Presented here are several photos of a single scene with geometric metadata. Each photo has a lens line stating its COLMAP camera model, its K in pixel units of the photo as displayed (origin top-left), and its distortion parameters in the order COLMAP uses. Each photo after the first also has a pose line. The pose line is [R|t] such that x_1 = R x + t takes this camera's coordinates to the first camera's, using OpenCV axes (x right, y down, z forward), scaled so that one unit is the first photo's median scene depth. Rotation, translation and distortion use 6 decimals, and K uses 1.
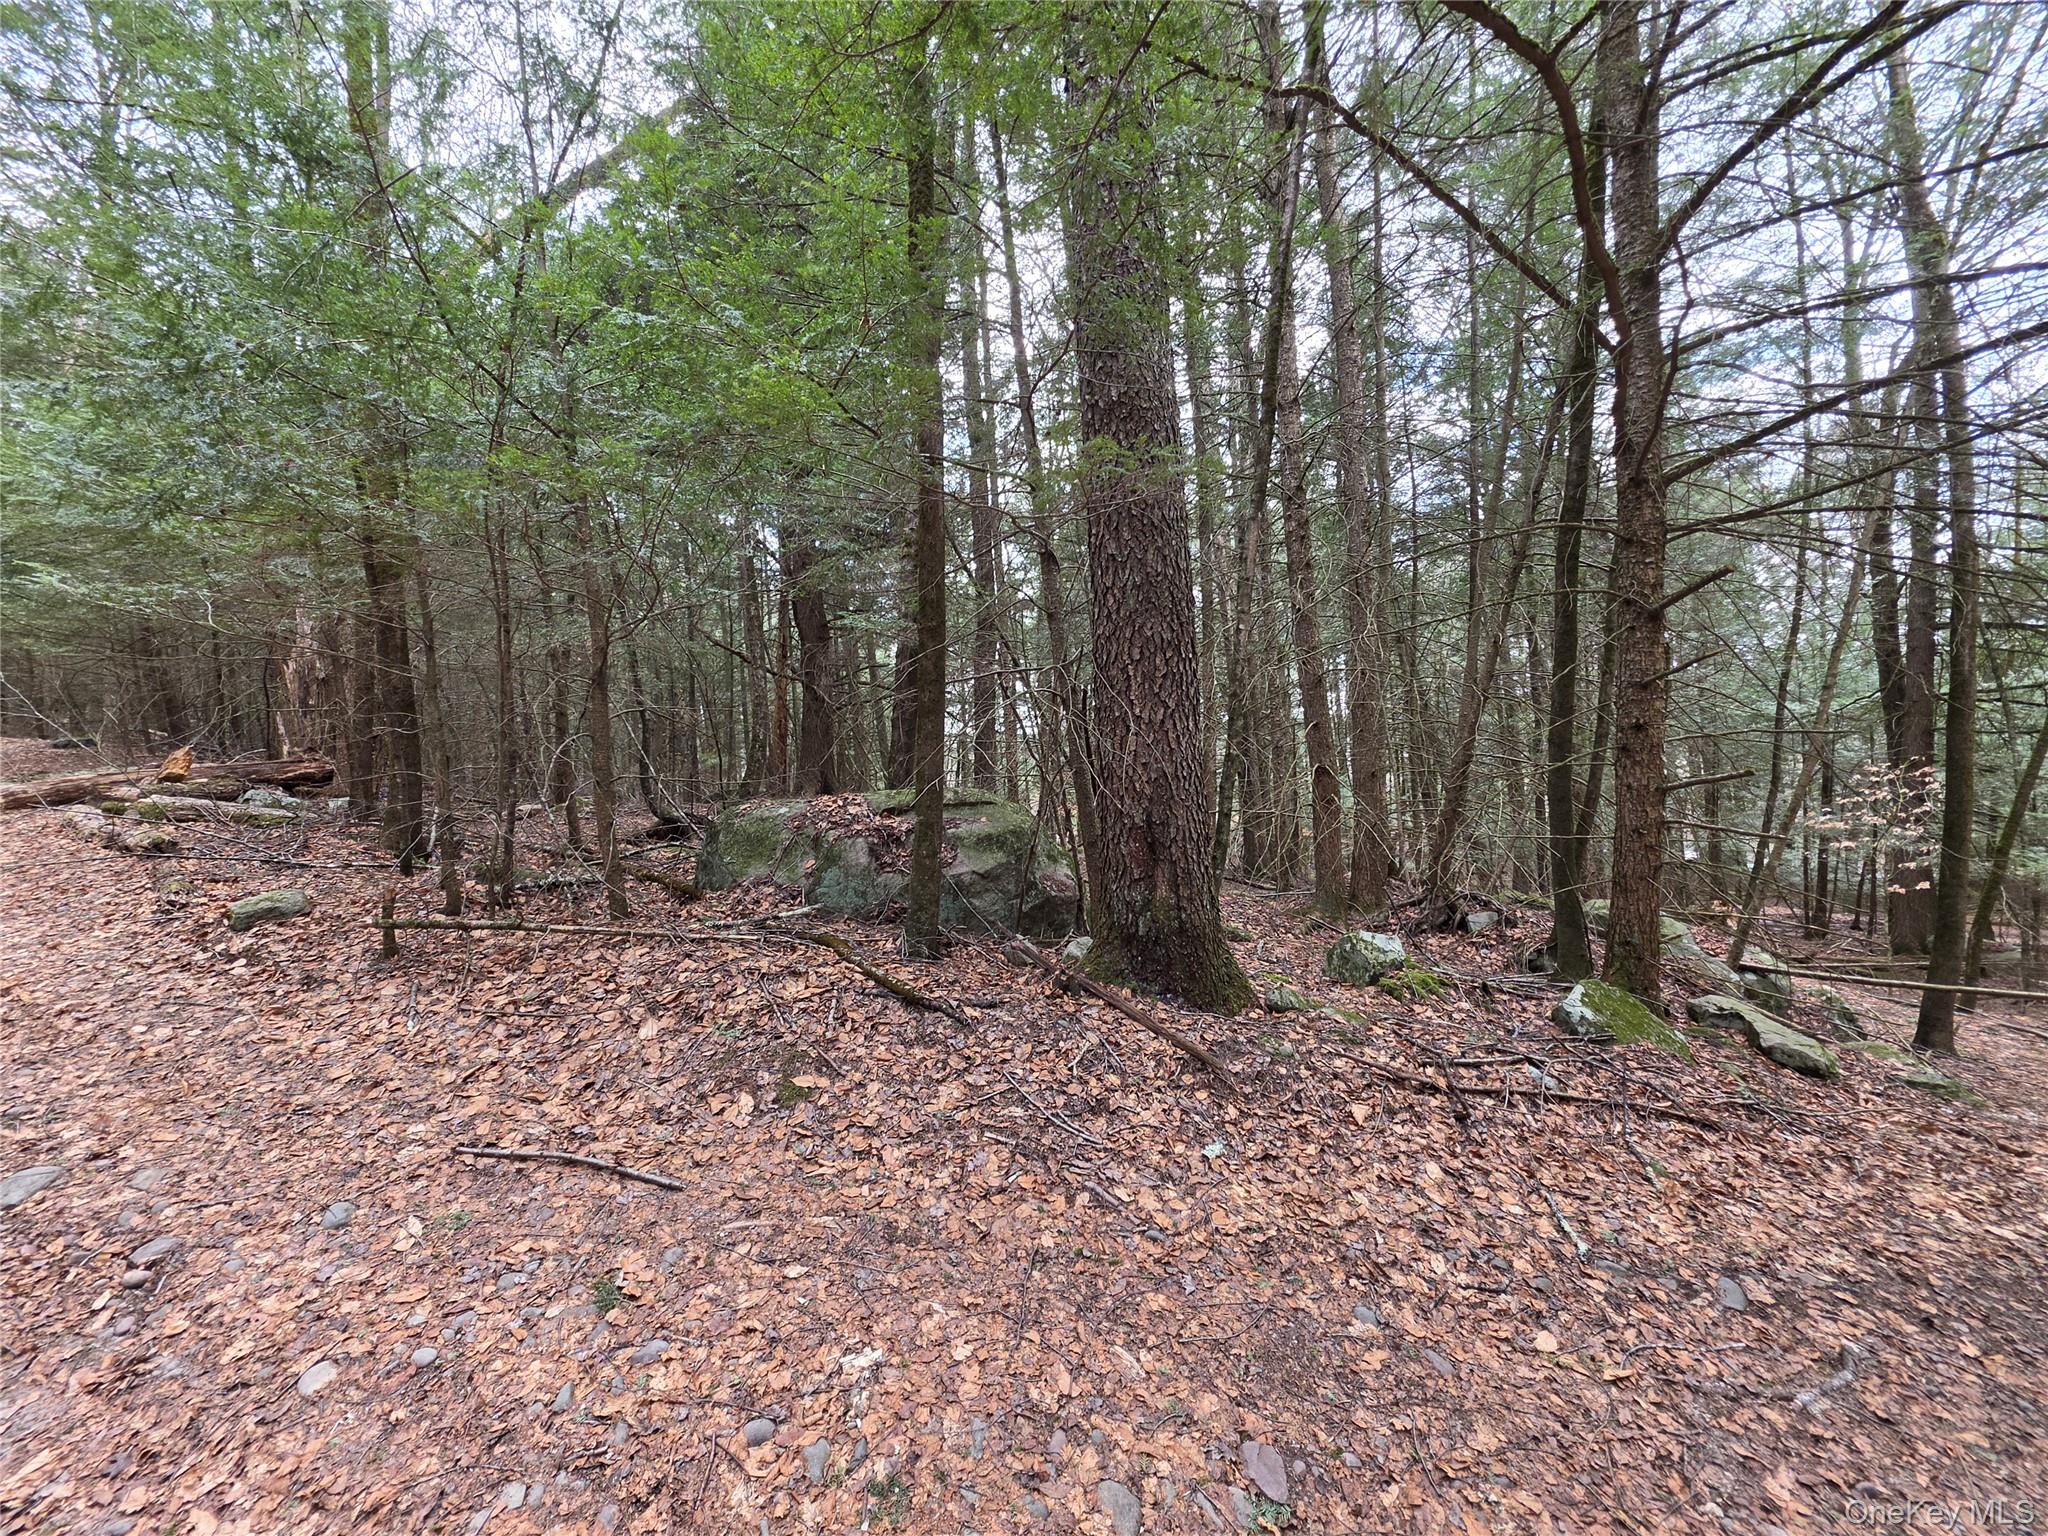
lens RADIAL K [[813.5, 0, 1019.0], [0, 813.5, 764.9], [0, 0, 1]] dist [-0.006766, 0.002136]
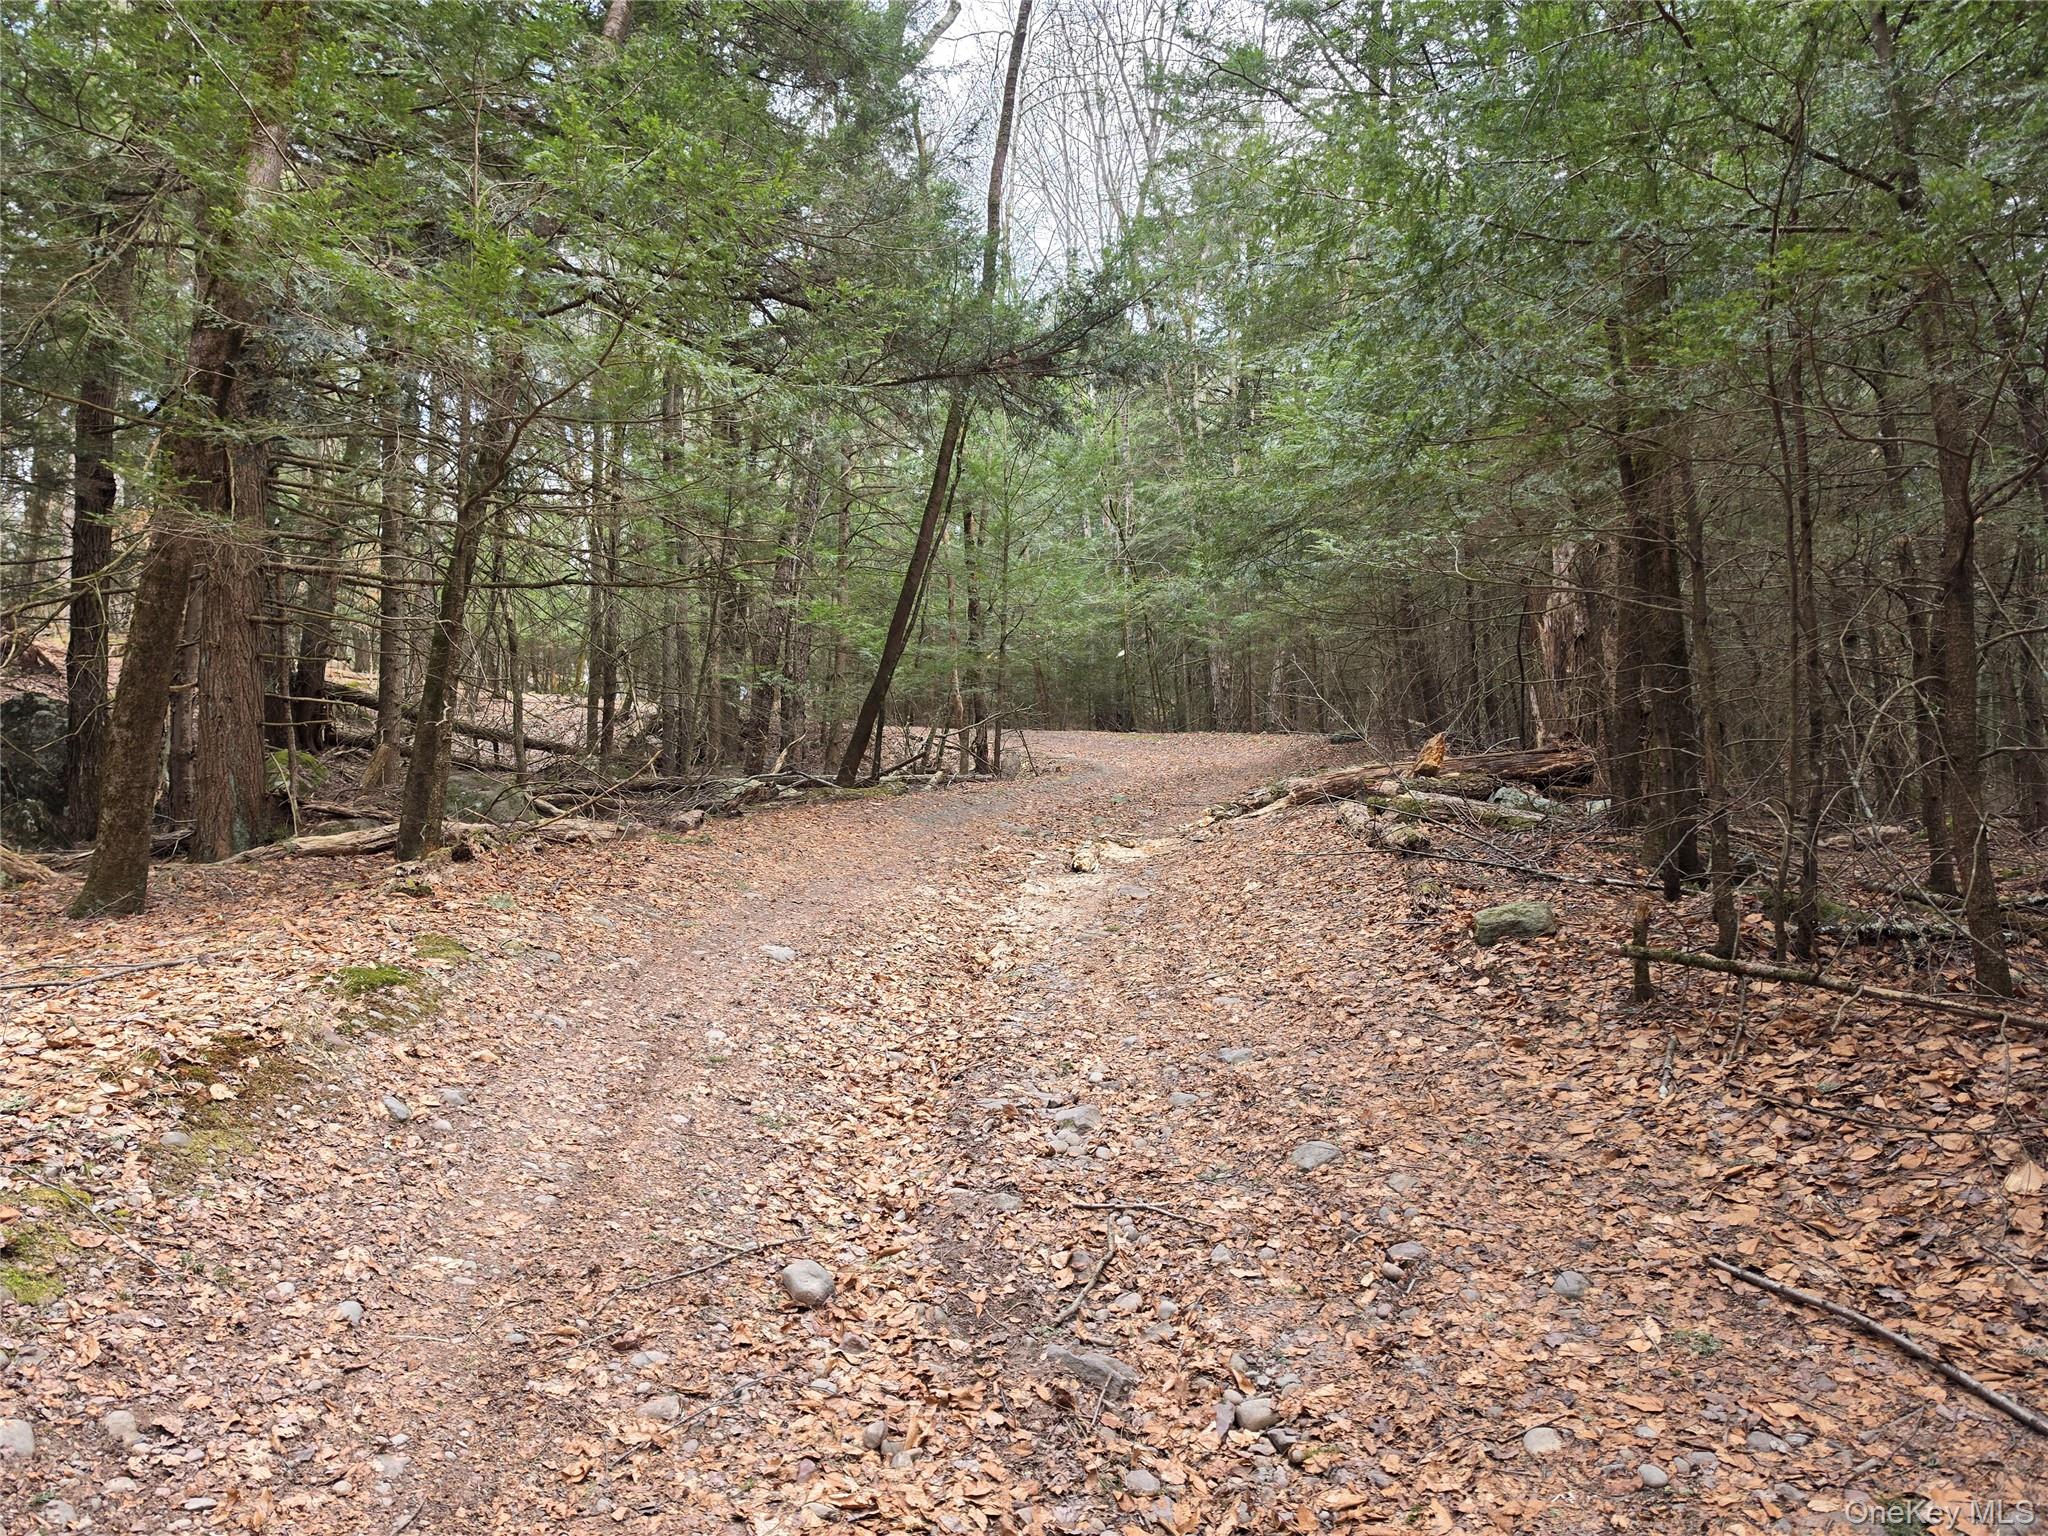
lens RADIAL K [[1406.9, 0, 998.9], [0, 1406.9, 794.0], [0, 0, 1]] dist [0.048619, -0.056574]
pose [[0.449643, 0.011268, -0.893137, 0.113588], [0.007530, 0.999837, 0.016405, 0.033240], [0.893176, -0.014102, 0.449485, -0.095135]]
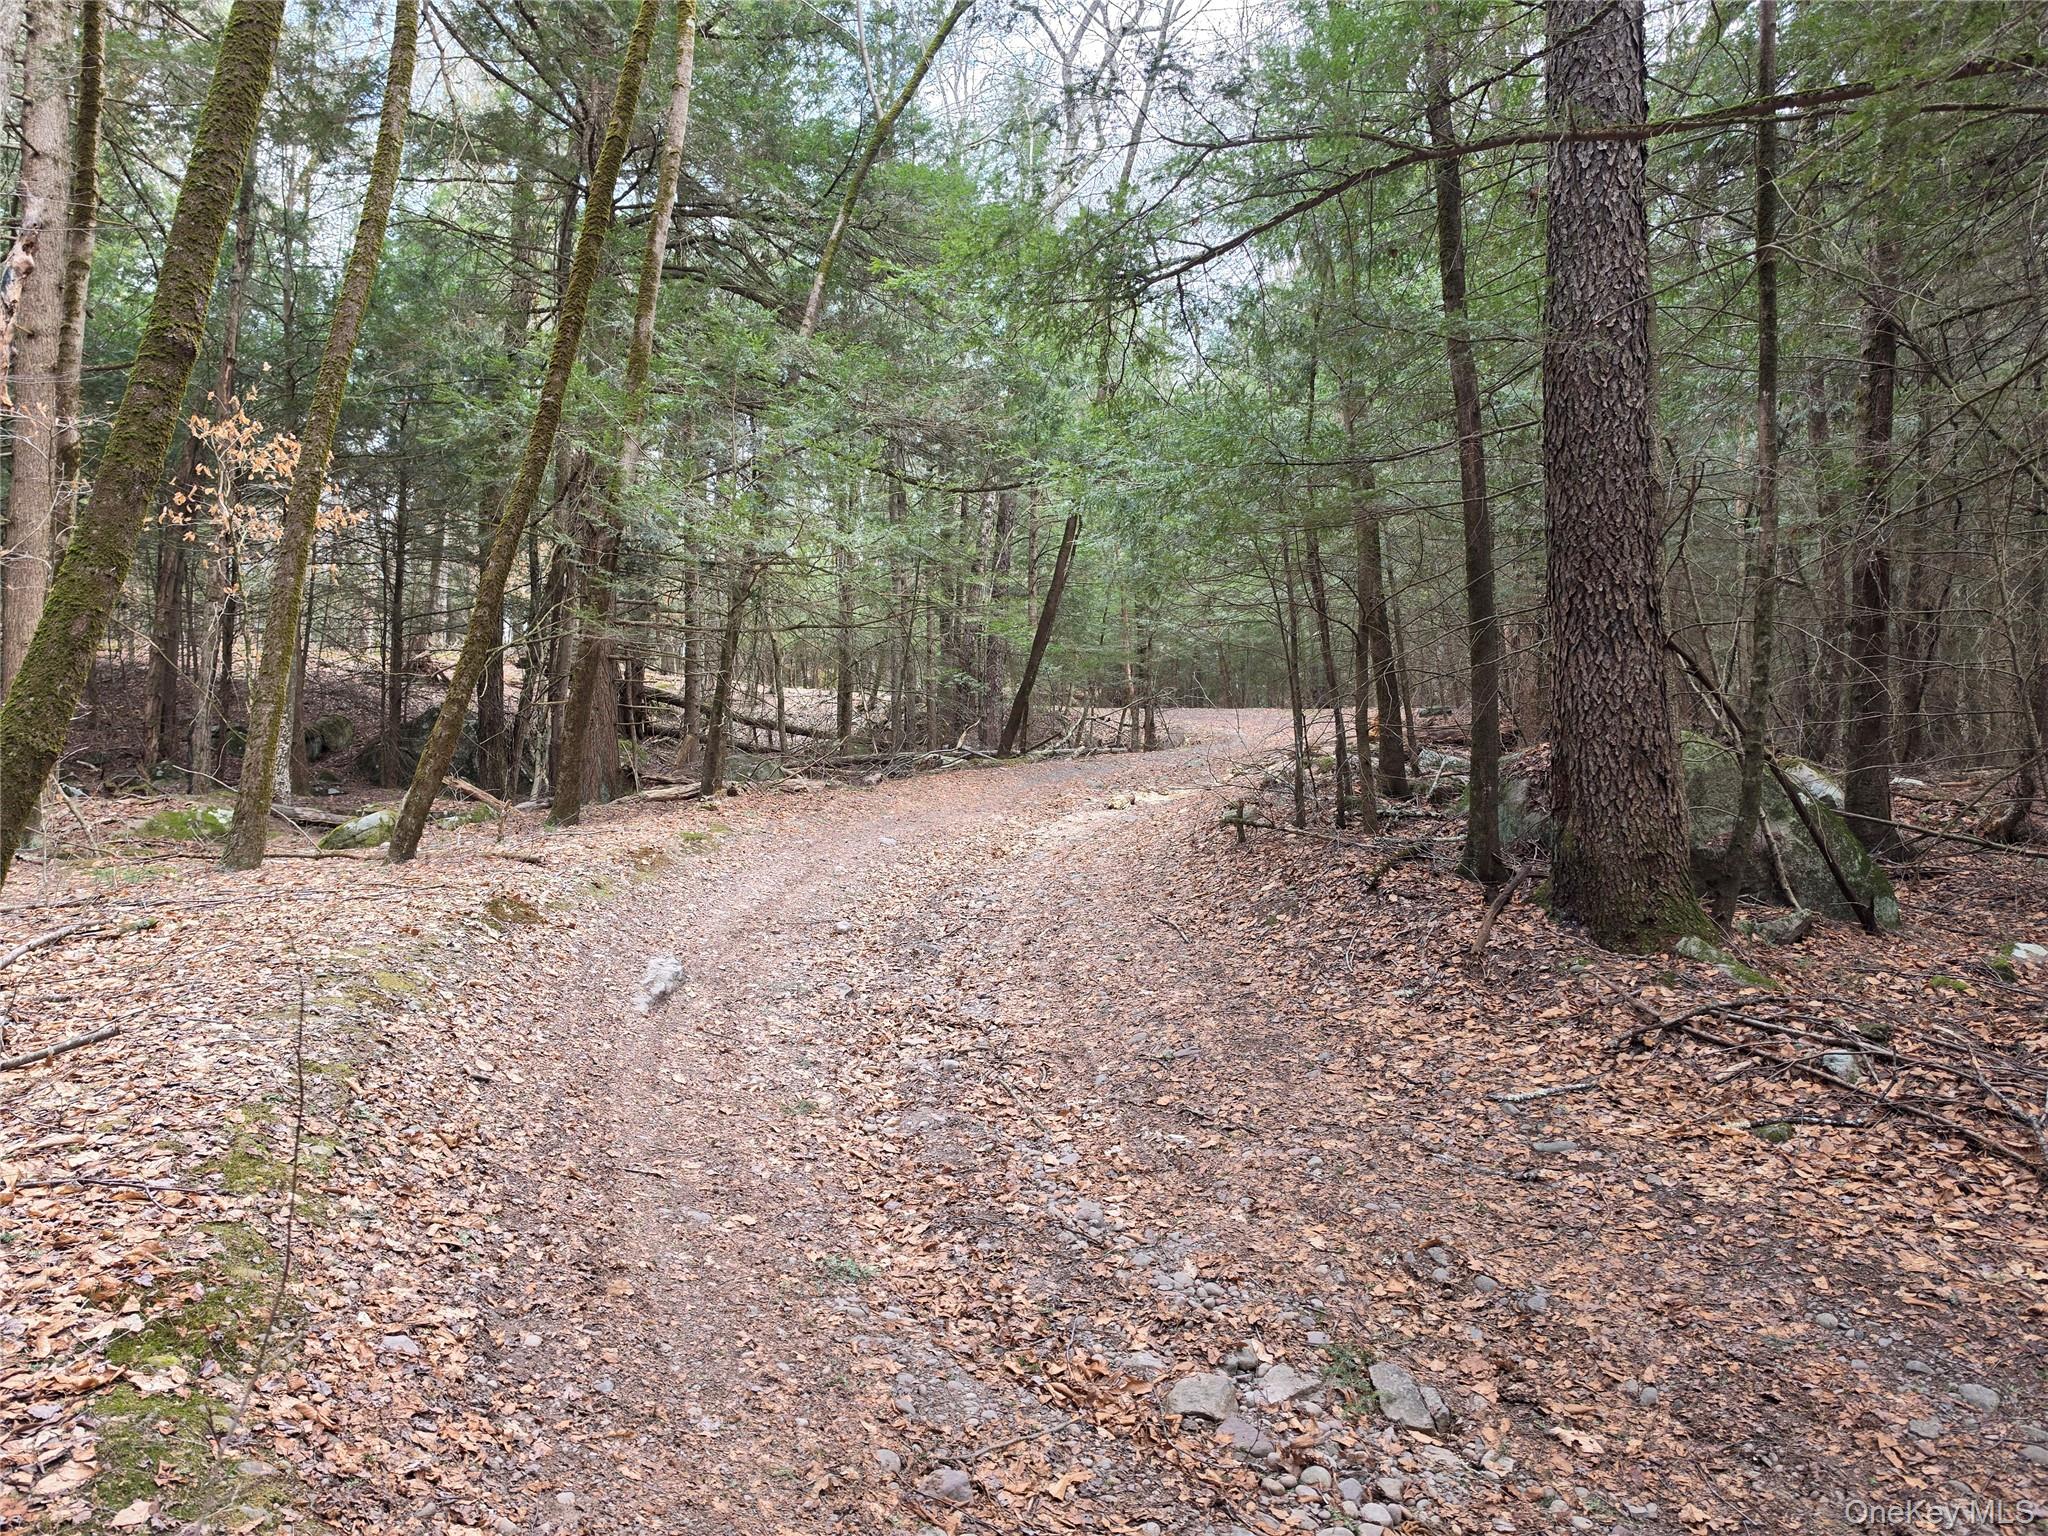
lens RADIAL K [[1406.9, 0, 1006.2], [0, 1406.9, 778.1], [0, 0, 1]] dist [0.048619, -0.056574]
pose [[0.278205, 0.010032, -0.960469, 2.063974], [0.027809, 0.999442, 0.018494, 0.057740], [0.960119, -0.031855, 0.277771, -0.236166]]
